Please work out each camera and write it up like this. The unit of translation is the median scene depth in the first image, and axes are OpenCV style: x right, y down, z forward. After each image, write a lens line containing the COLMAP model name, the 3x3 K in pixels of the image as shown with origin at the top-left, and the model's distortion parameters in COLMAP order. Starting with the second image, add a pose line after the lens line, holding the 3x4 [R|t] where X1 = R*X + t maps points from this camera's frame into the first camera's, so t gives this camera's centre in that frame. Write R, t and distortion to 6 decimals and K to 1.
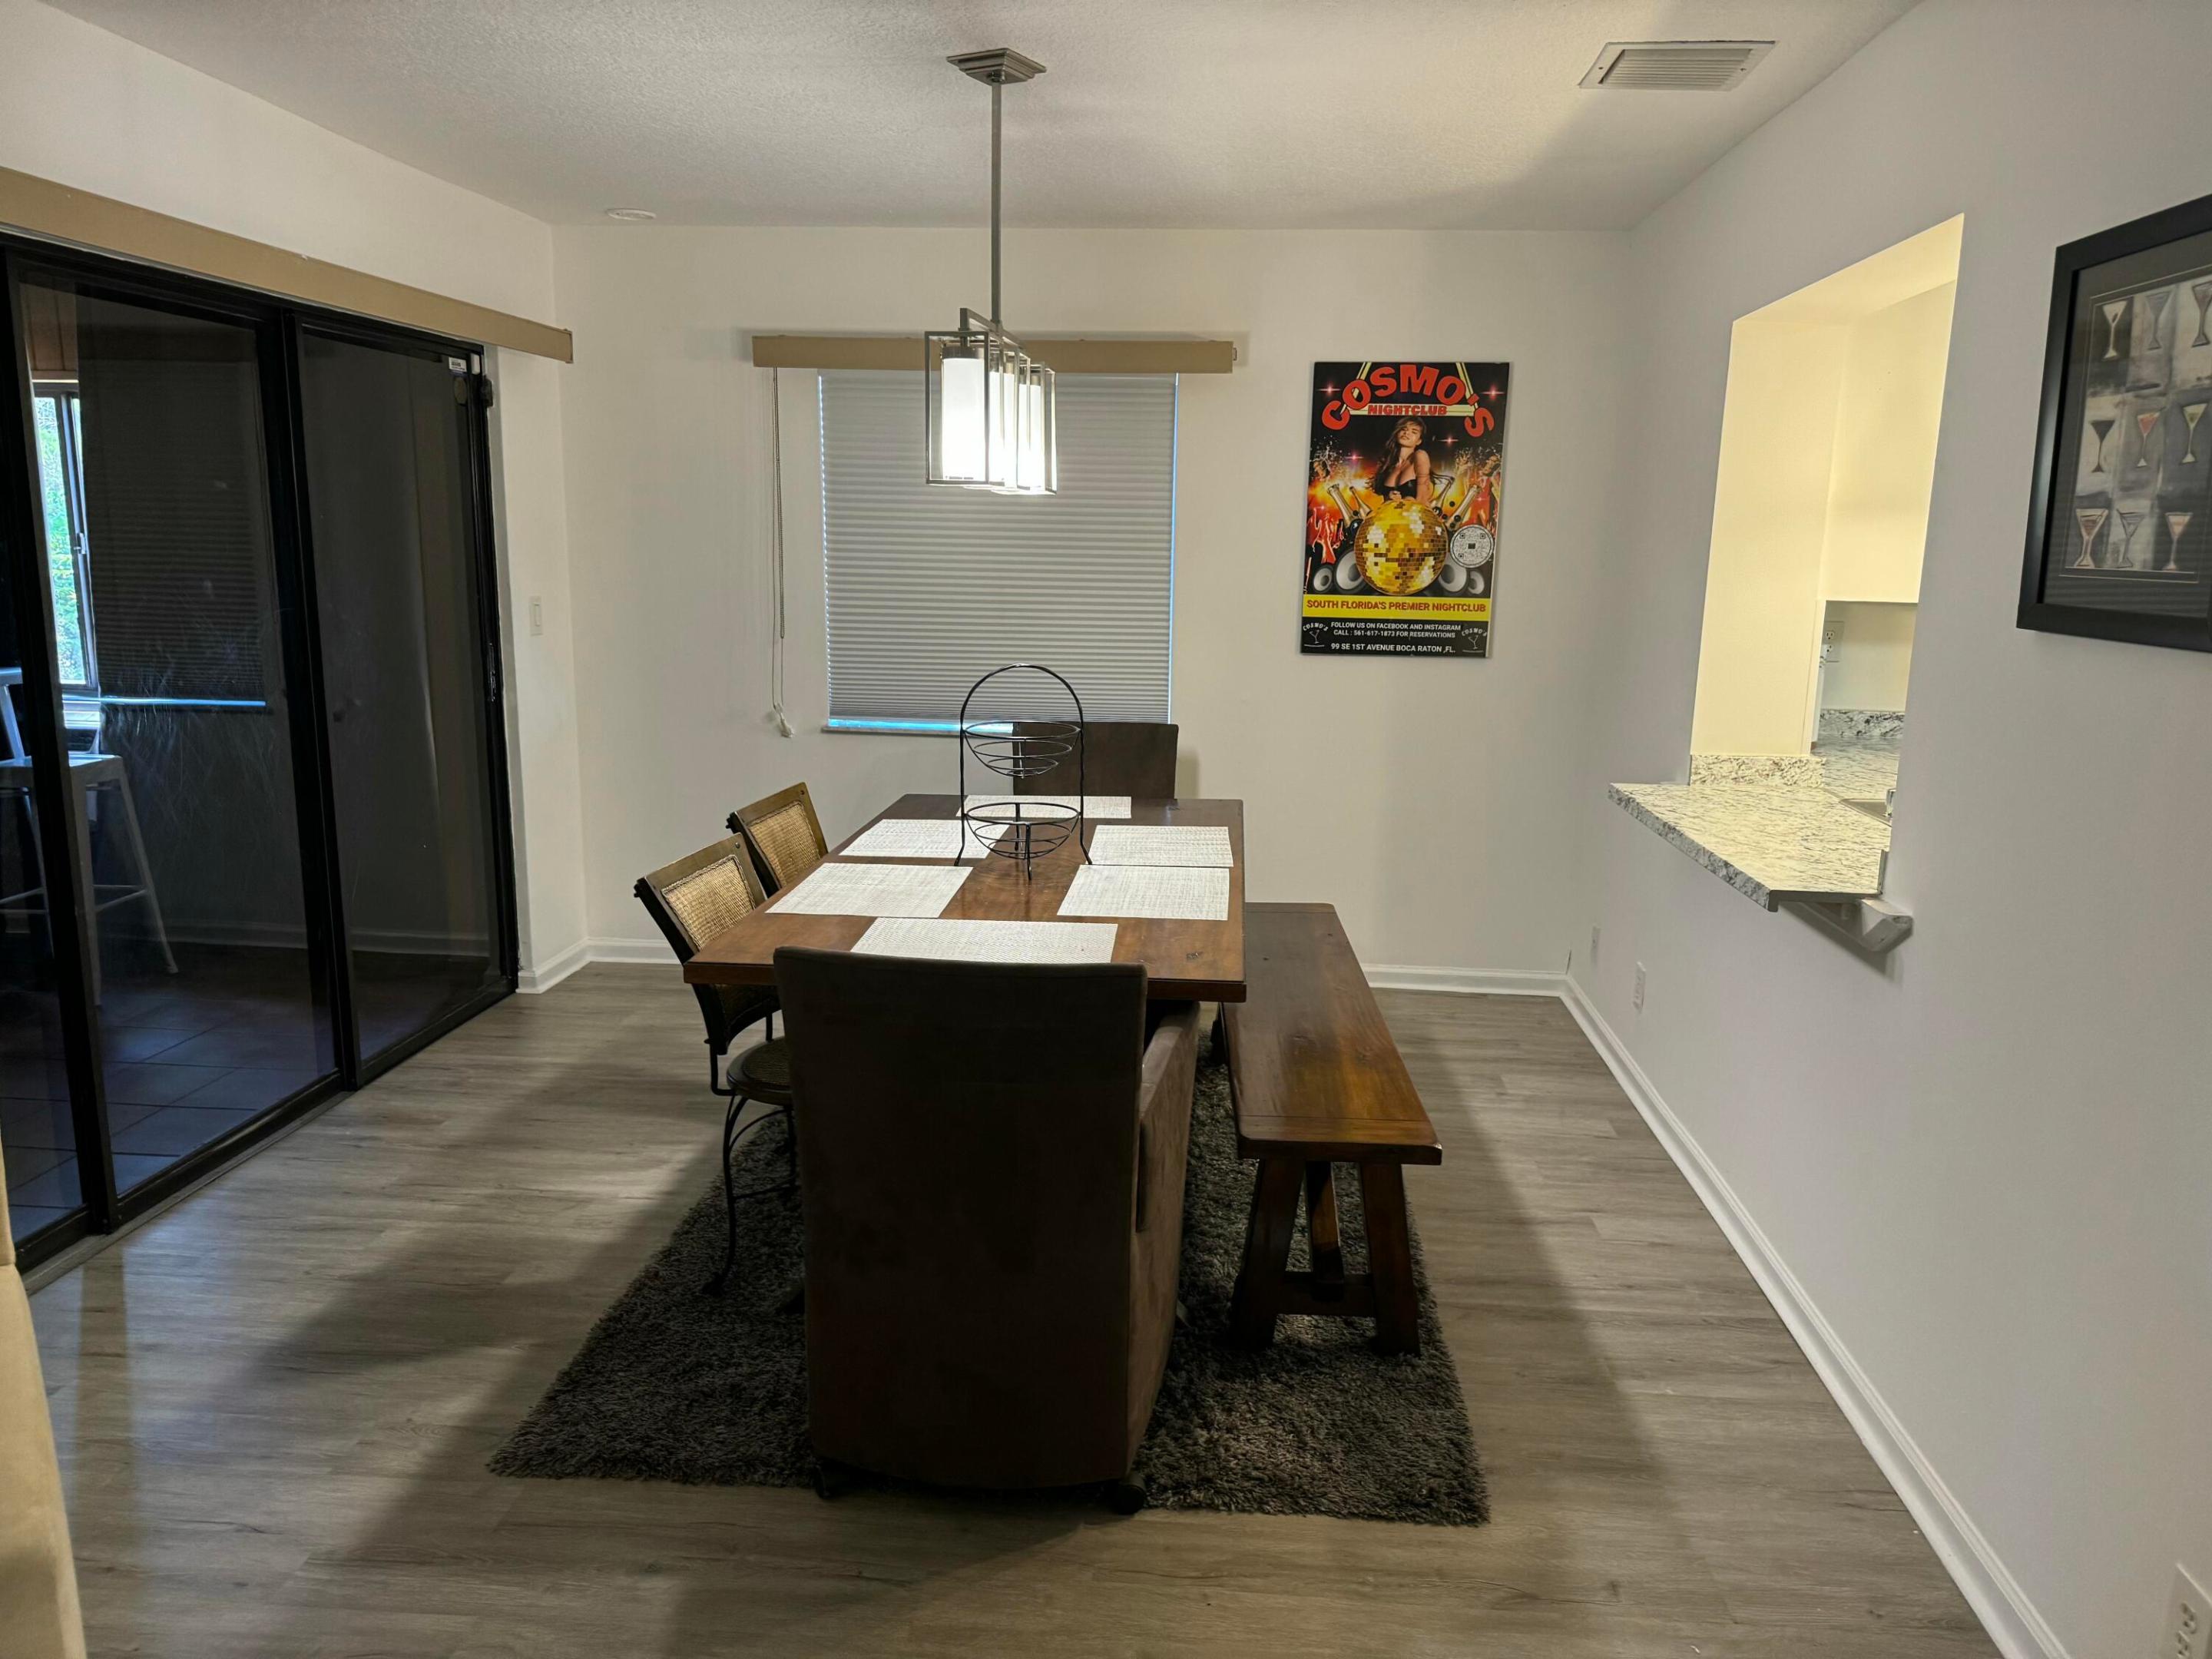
lens RADIAL K [[1546.5, 0, 1104.0], [0, 1546.5, 835.7], [0, 0, 1]] dist [0.015419, -0.035946]
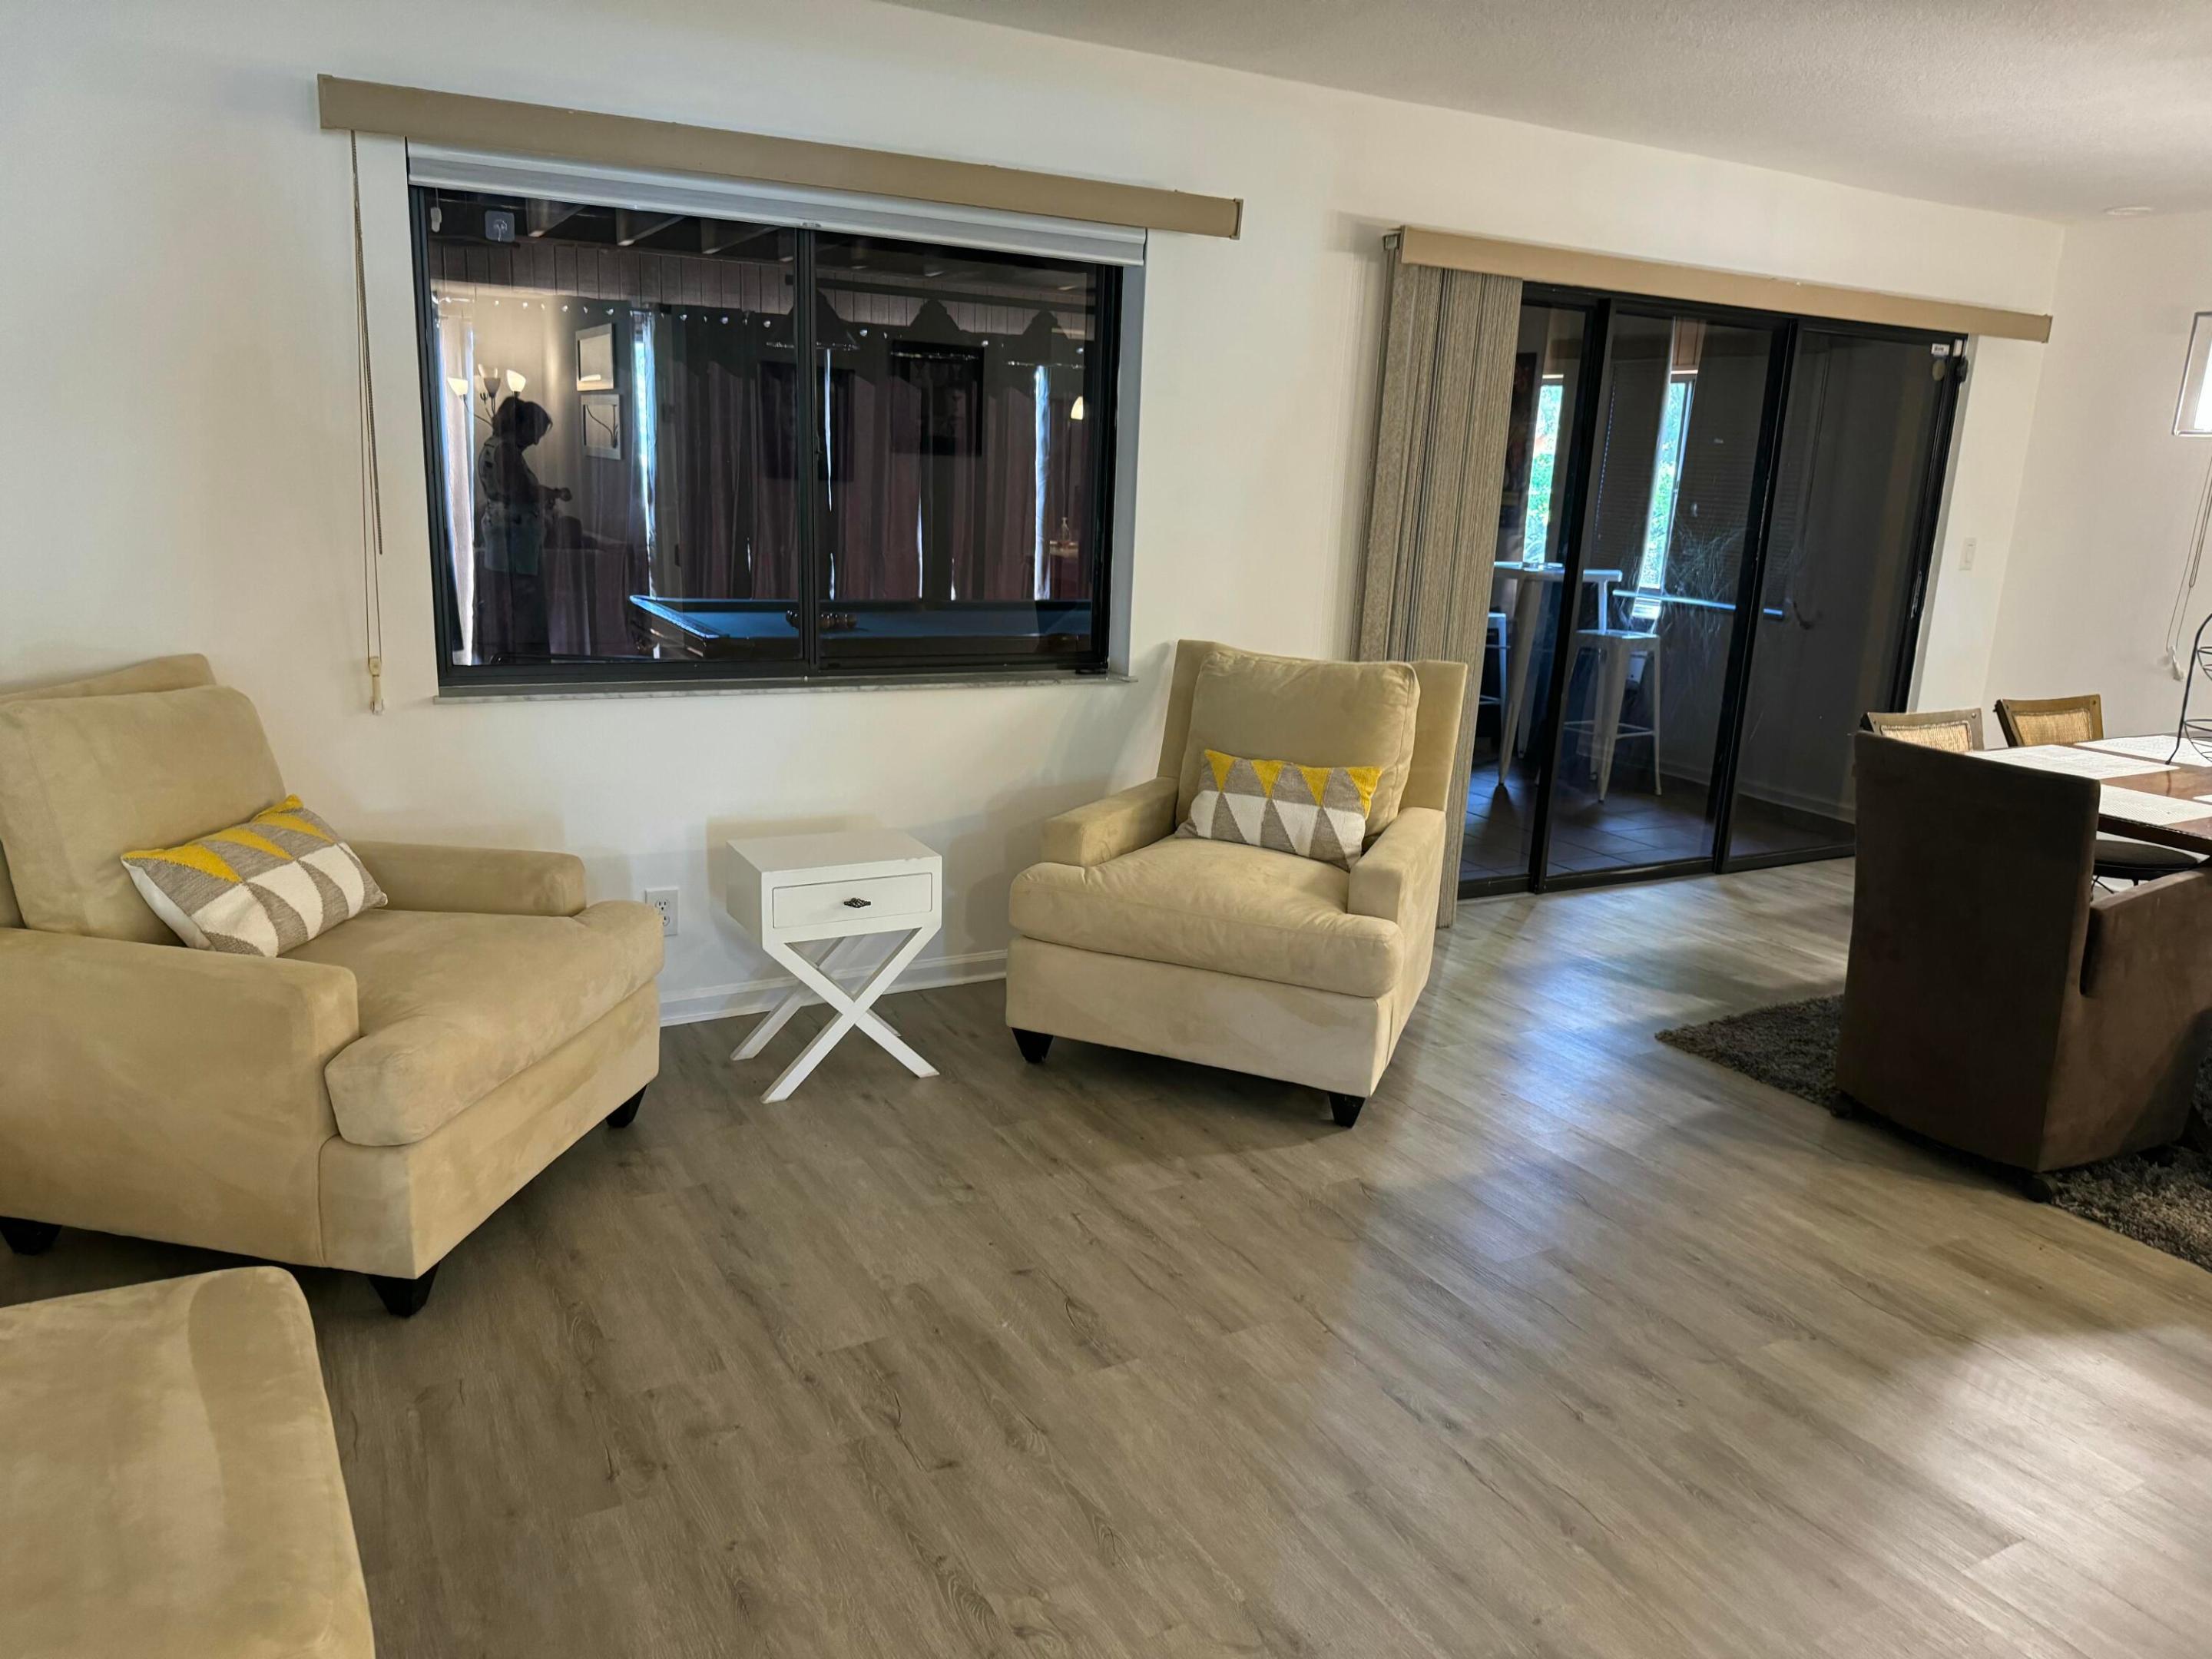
lens RADIAL K [[1546.5, 0, 1114.4], [0, 1546.5, 805.8], [0, 0, 1]] dist [0.015419, -0.035946]
pose [[0.550315, 0.187655, -0.813596, 0.353890], [-0.188184, 0.977221, 0.098108, 0.070646], [0.813474, 0.099116, 0.573093, -0.266730]]
